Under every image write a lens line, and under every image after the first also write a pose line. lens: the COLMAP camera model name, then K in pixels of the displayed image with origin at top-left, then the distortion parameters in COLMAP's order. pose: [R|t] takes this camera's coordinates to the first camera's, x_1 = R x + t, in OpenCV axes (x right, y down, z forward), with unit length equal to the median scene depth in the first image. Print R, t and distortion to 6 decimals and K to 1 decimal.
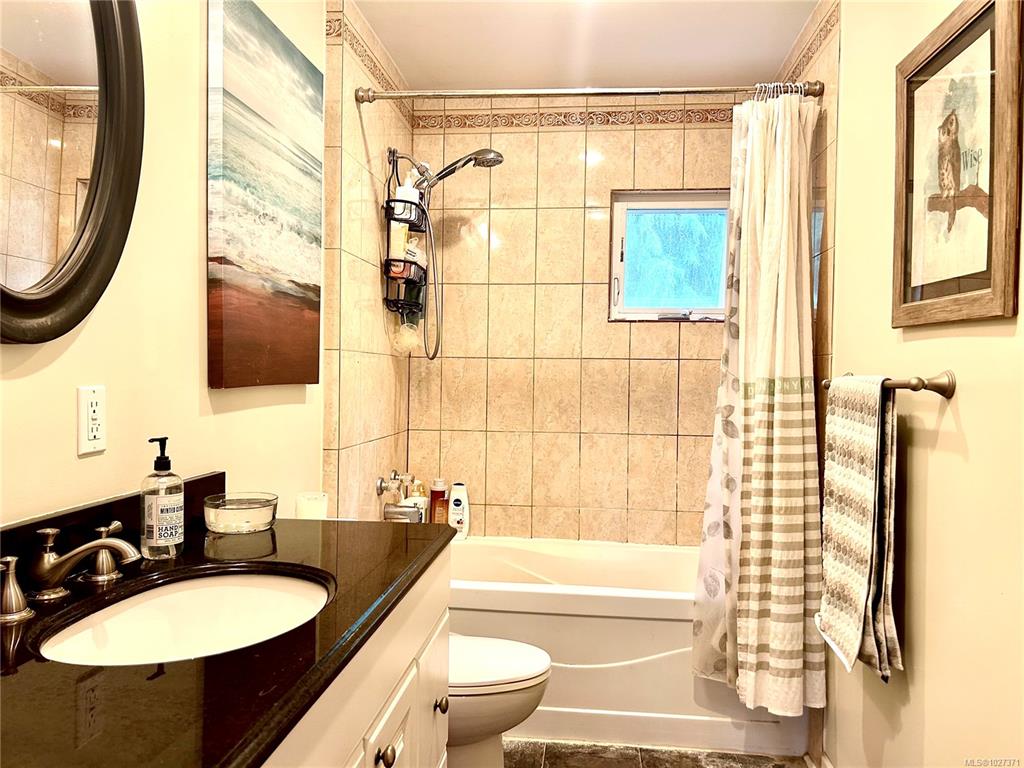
lens RADIAL K [[775.0, 0, 511.3], [0, 775.0, 384.0], [0, 0, 1]] dist [0.053118, -0.061406]
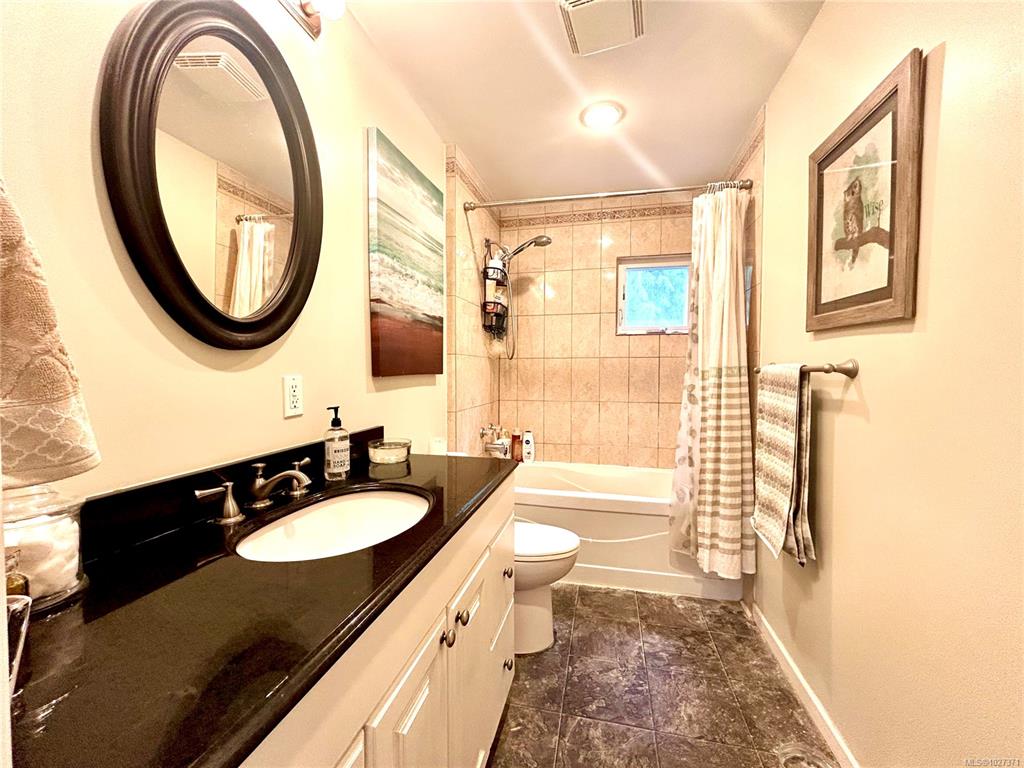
lens RADIAL K [[416.0, 0, 512.1], [0, 416.0, 381.6], [0, 0, 1]] dist [-0.001747, 0.001531]
pose [[0.992132, -0.009395, -0.124846, 0.019125], [0.011469, 0.999808, 0.015903, 0.003547], [0.124673, -0.017210, 0.992049, 0.105805]]
